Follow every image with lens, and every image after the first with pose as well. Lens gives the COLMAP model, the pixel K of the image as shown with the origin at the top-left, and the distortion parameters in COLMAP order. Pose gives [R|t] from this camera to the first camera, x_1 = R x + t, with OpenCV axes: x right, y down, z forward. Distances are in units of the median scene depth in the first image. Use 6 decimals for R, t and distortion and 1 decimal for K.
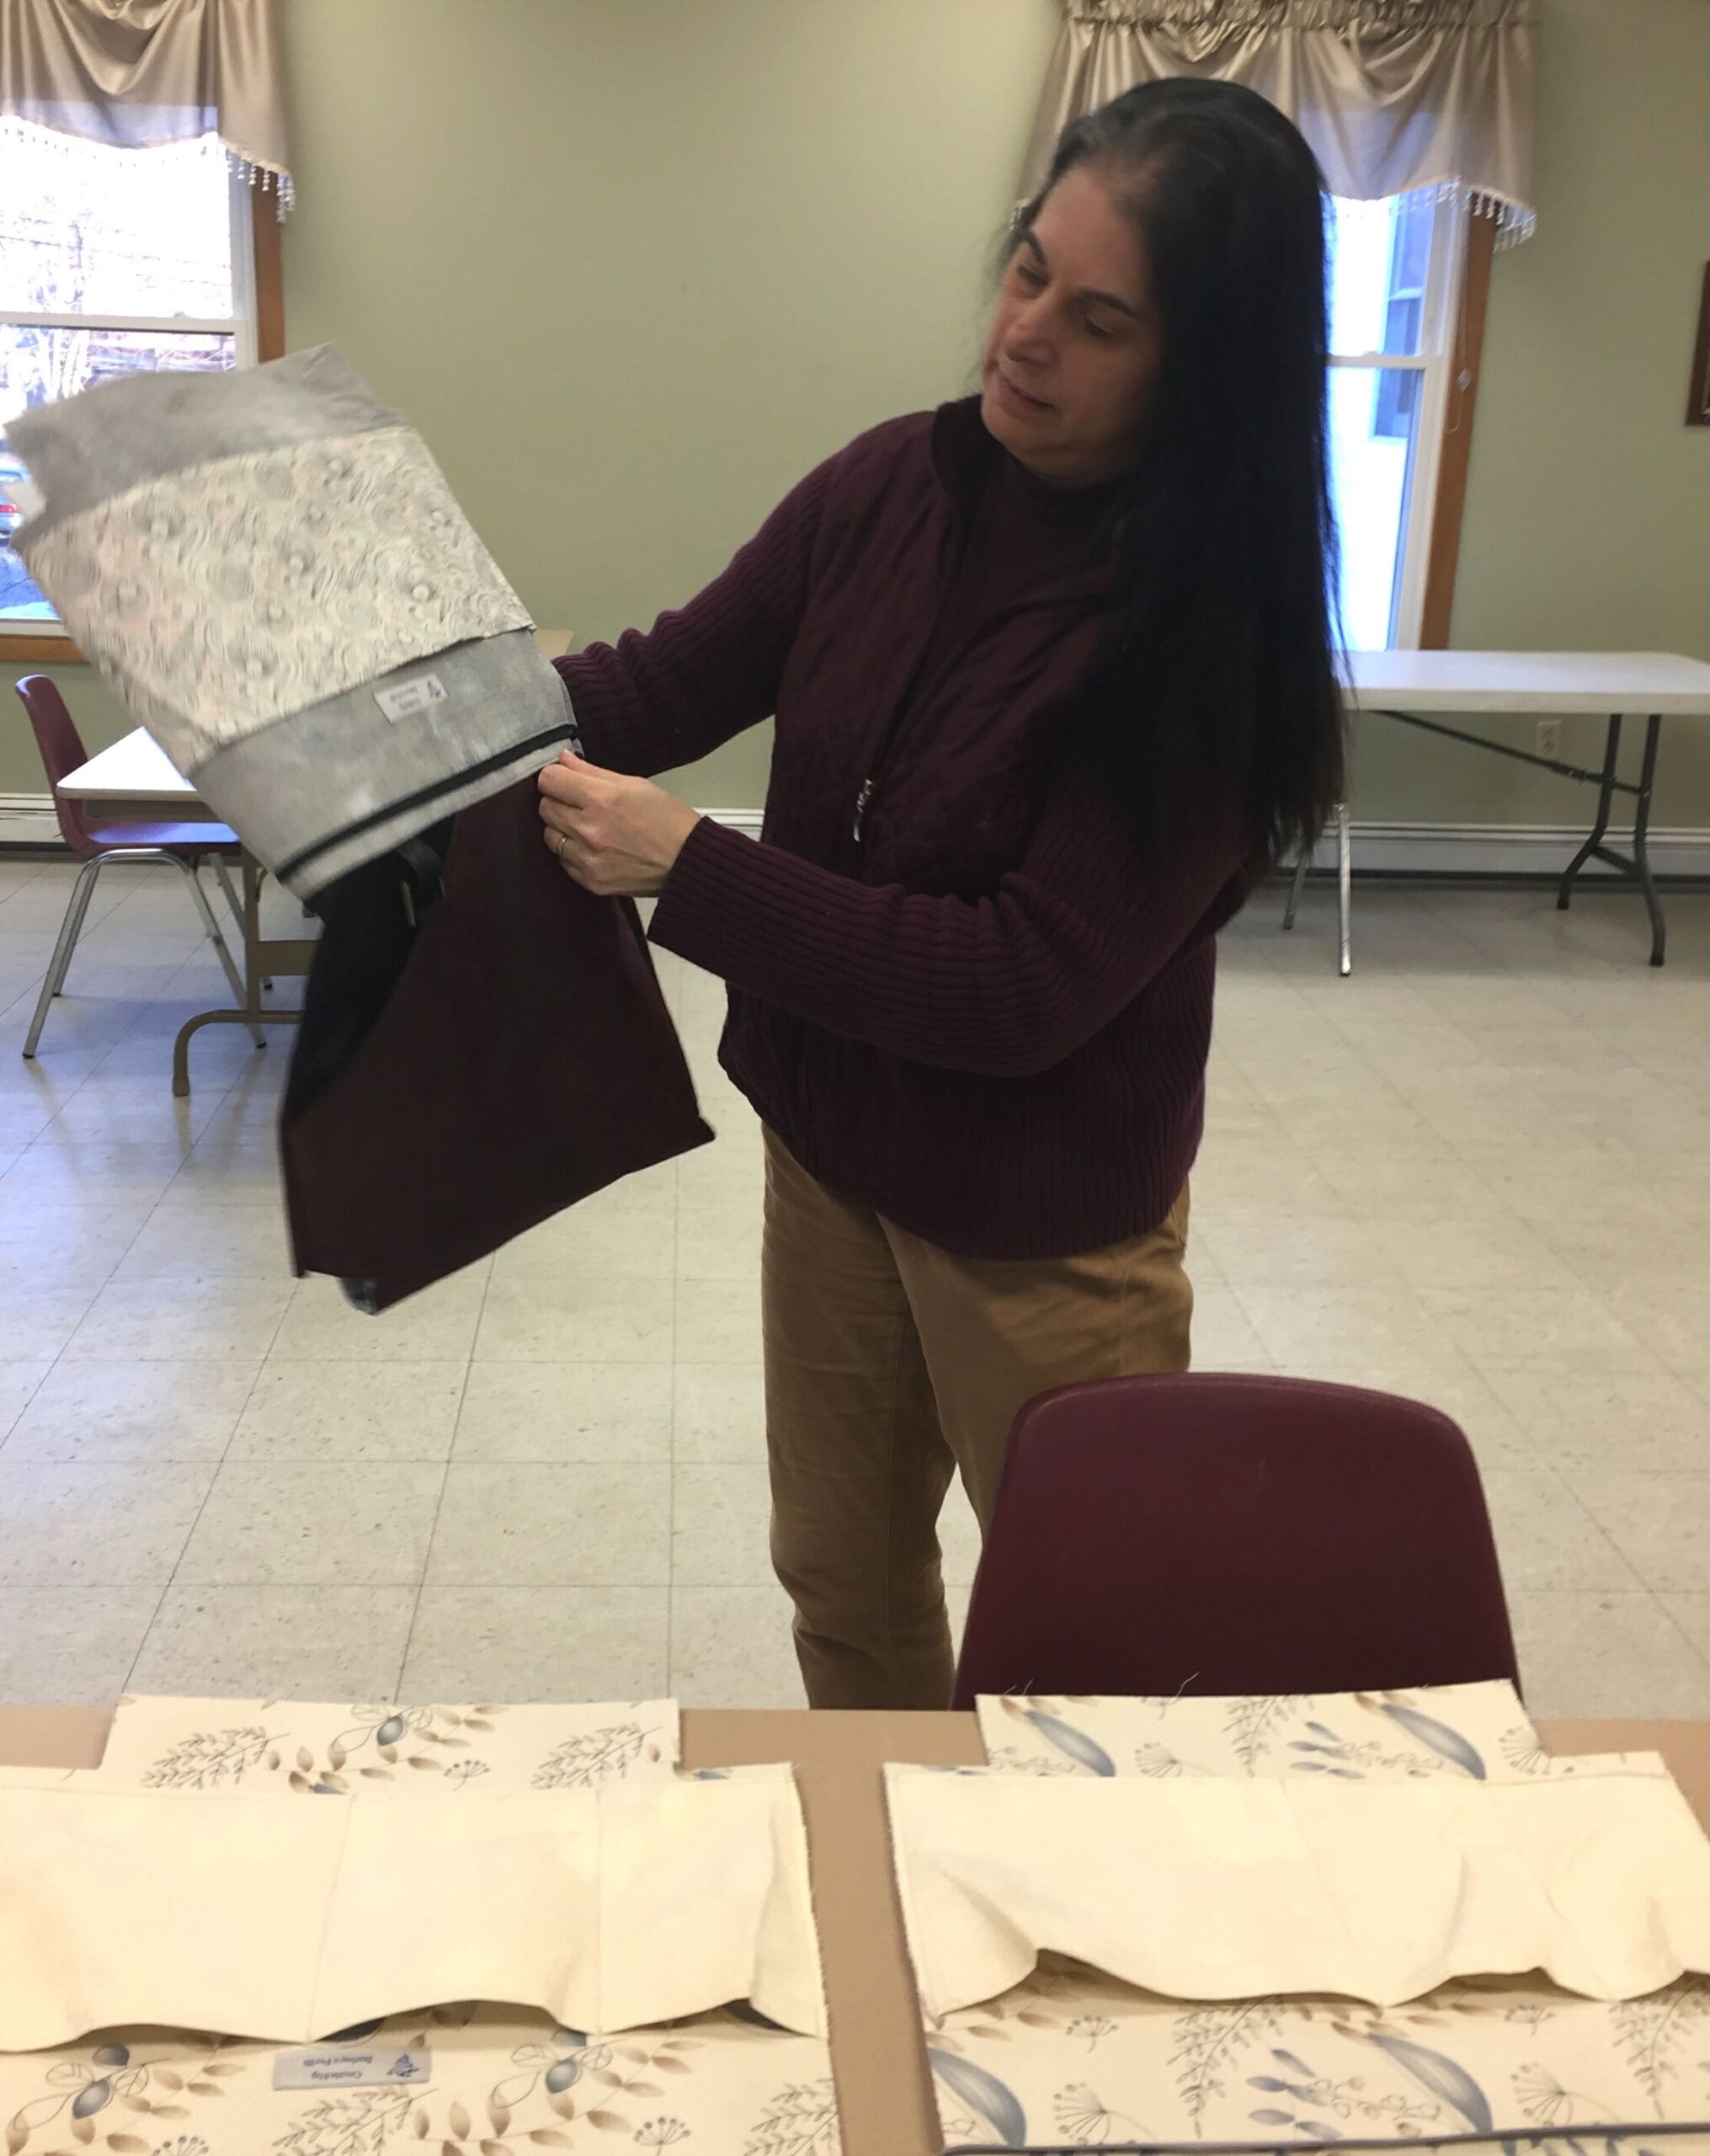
lens RADIAL K [[1934.3, 0, 860.5], [0, 1934.3, 1075.3], [0, 0, 1]] dist [0.010515, -0.065295]
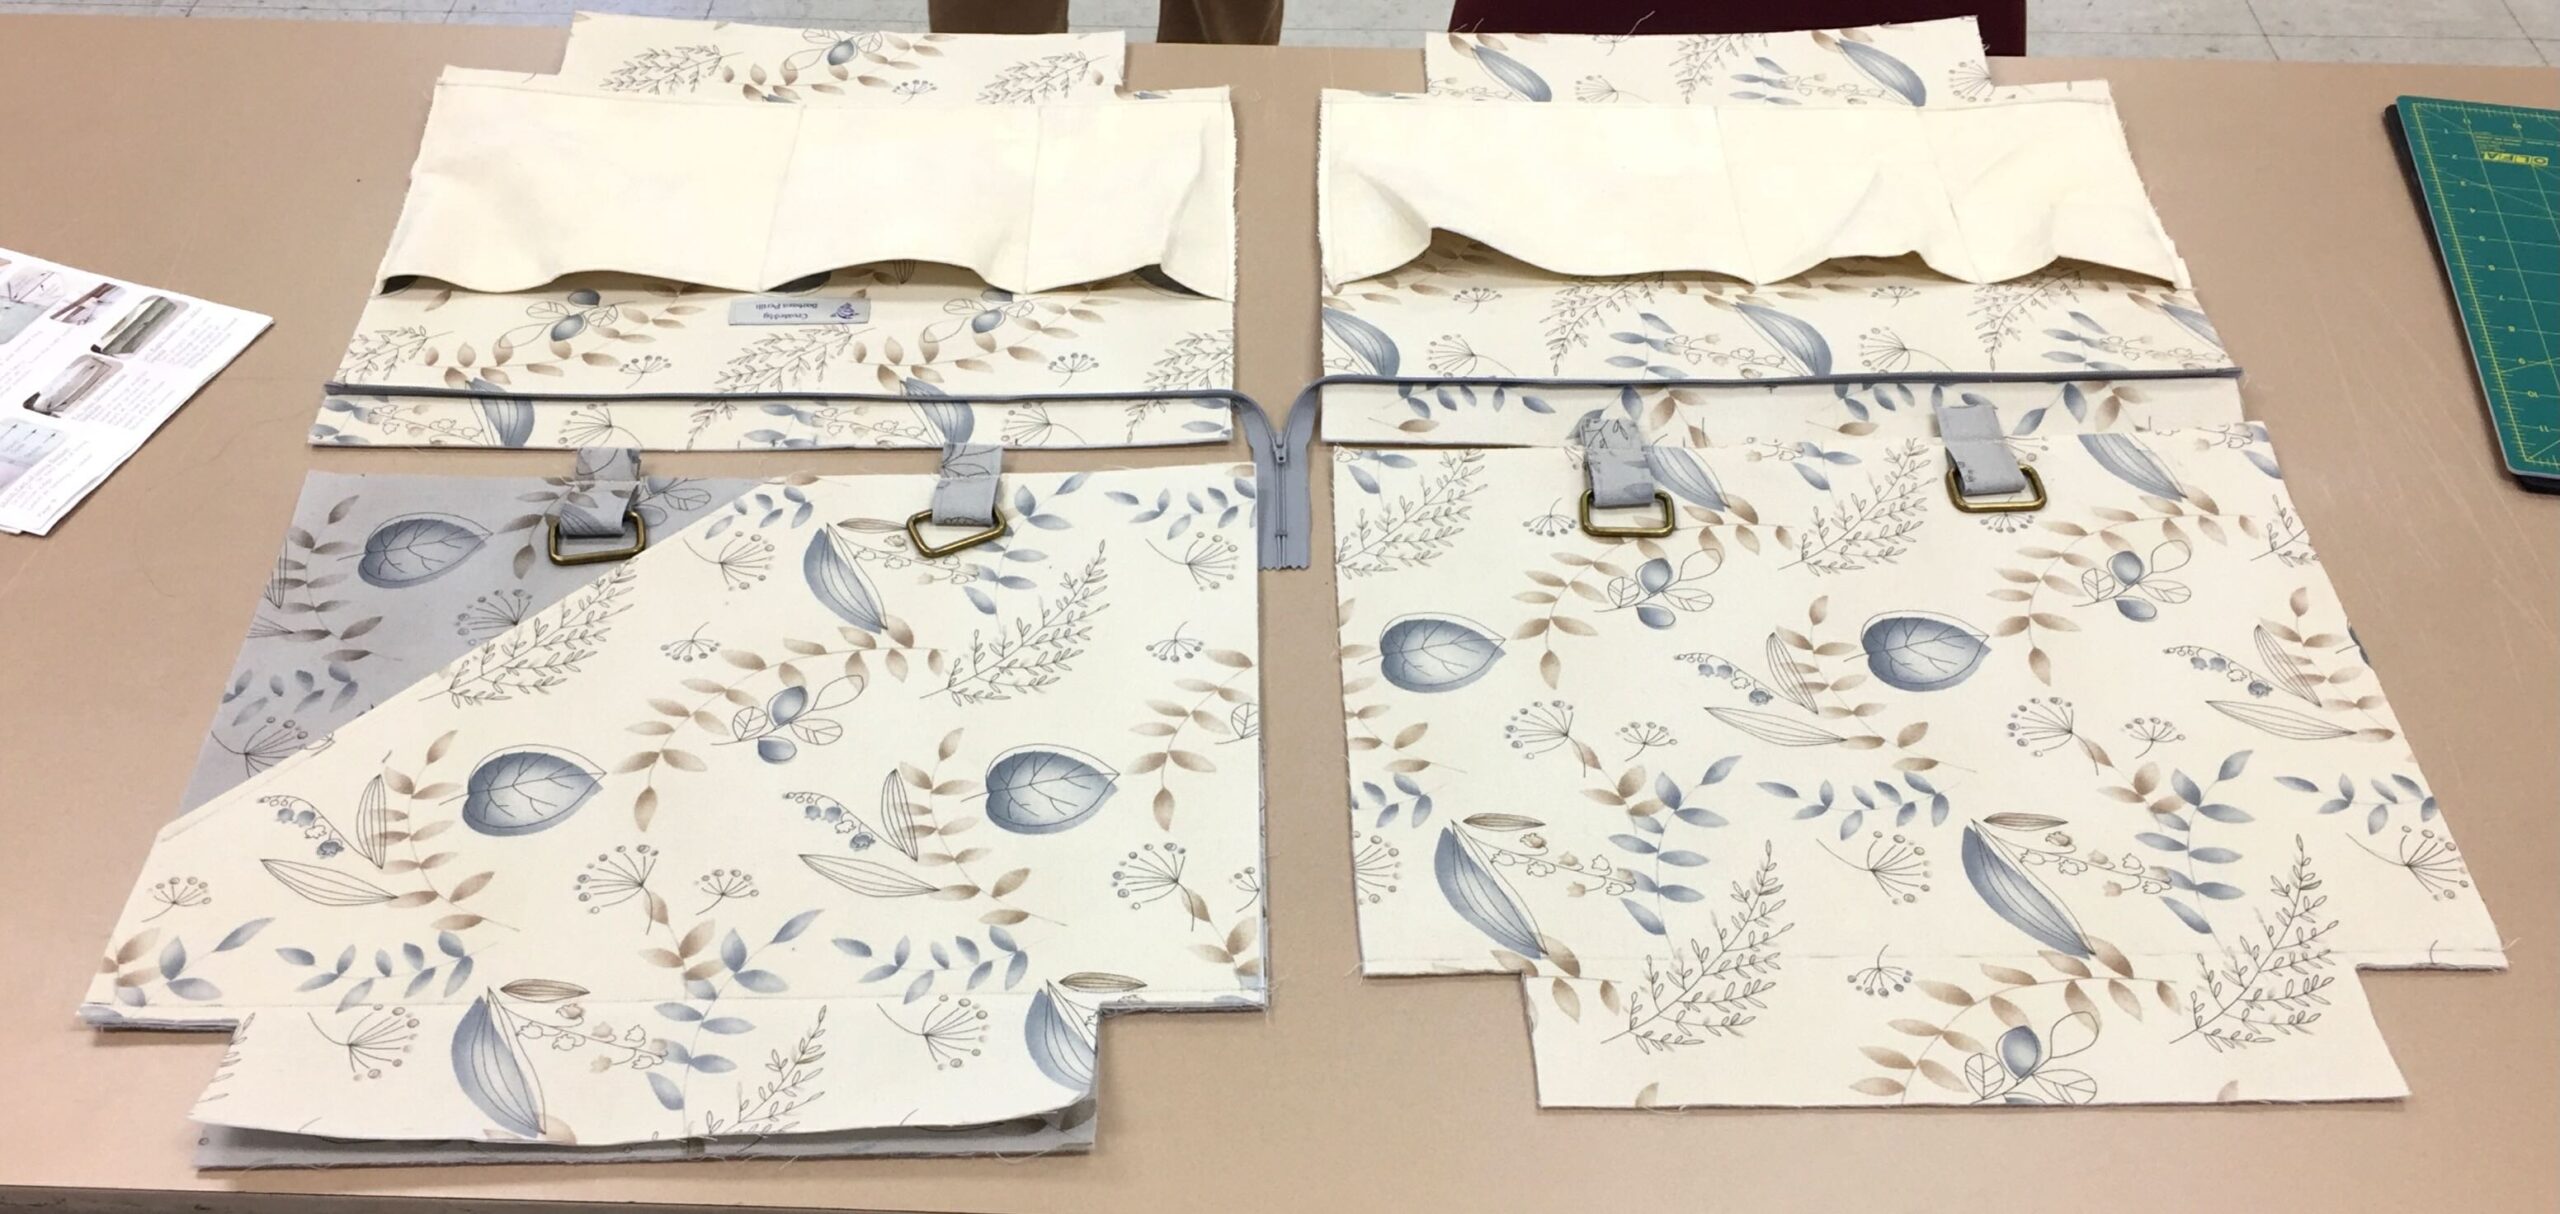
lens RADIAL K [[2016.7, 0, 1279.2], [0, 2016.7, 607.6], [0, 0, 1]] dist [0.004389, -0.007554]
pose [[0.996295, 0.027510, -0.081480, 0.104901], [0.016435, 0.869087, 0.494386, 0.086274], [0.084414, -0.493893, 0.865415, -0.065492]]
